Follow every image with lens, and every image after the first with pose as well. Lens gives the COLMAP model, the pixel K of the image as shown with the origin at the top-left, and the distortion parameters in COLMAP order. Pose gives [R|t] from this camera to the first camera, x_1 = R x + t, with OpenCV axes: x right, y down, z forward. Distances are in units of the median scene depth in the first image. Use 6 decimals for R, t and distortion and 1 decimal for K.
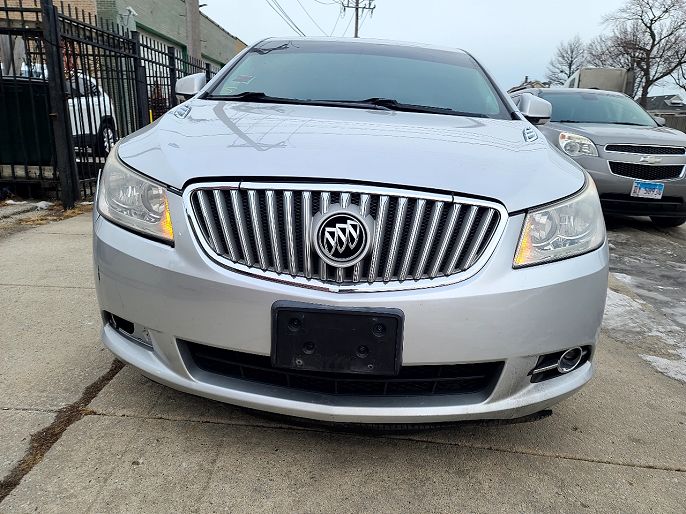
lens RADIAL K [[483.4, 0, 343.0], [0, 483.4, 257.0], [0, 0, 1]] dist [0.032768, -0.044541]
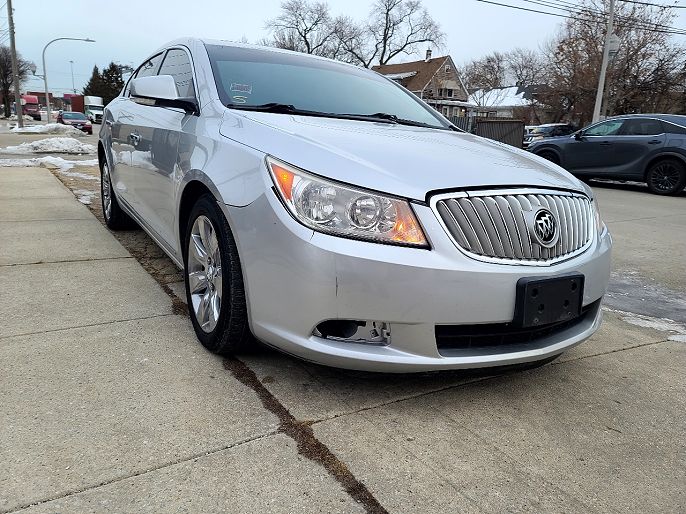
lens RADIAL K [[483.4, 0, 343.0], [0, 483.4, 257.0], [0, 0, 1]] dist [0.032768, -0.044541]
pose [[0.853767, -0.126344, 0.505093, -1.118460], [0.120461, 0.991722, 0.044452, -0.079237], [-0.506528, 0.022892, 0.861919, 0.080831]]
